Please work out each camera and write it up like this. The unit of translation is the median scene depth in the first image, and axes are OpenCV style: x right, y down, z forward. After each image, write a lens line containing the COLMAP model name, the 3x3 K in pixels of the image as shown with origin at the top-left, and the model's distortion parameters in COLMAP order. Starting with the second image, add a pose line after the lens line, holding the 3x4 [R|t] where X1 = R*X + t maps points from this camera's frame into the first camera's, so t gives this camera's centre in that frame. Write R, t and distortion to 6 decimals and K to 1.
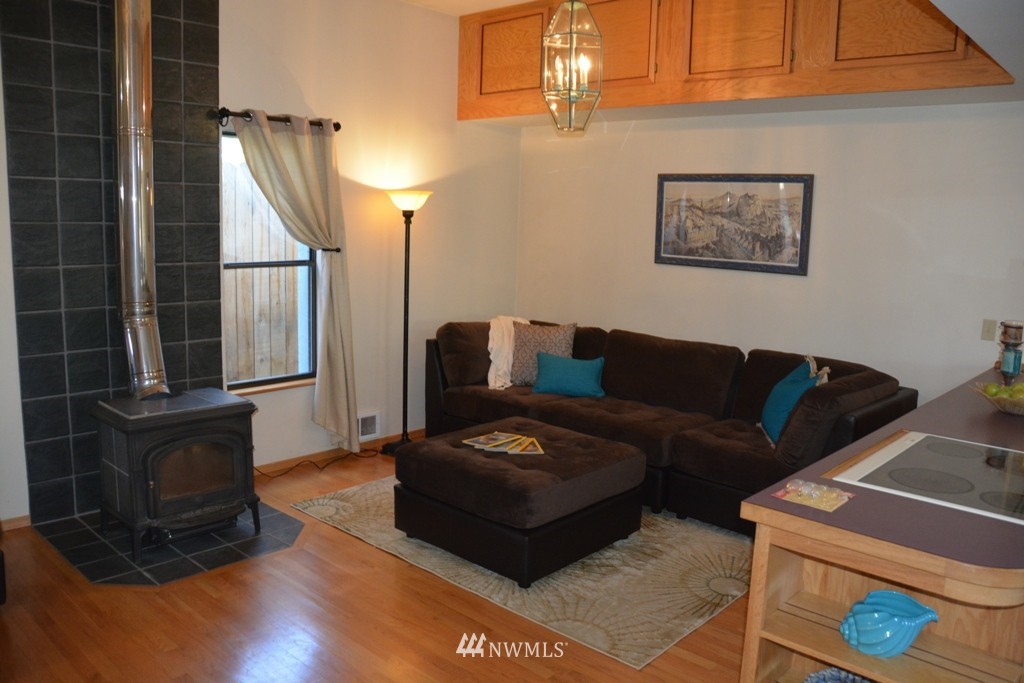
lens RADIAL K [[794.1, 0, 512.0], [0, 794.1, 341.5], [0, 0, 1]] dist [-0.165490, 0.137104]
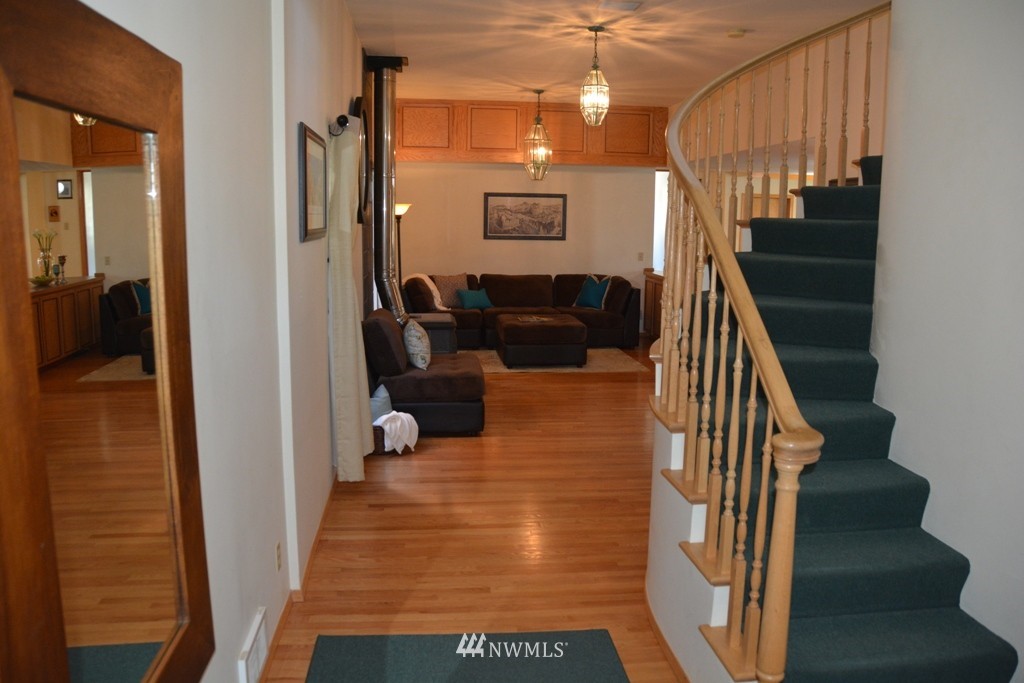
lens RADIAL K [[794.1, 0, 512.0], [0, 794.1, 341.5], [0, 0, 1]] dist [-0.165490, 0.137104]
pose [[0.642809, -0.141578, 0.752829, -1.374287], [0.124467, 0.989016, 0.079718, 0.001839], [-0.755847, 0.042458, 0.653371, -0.321588]]
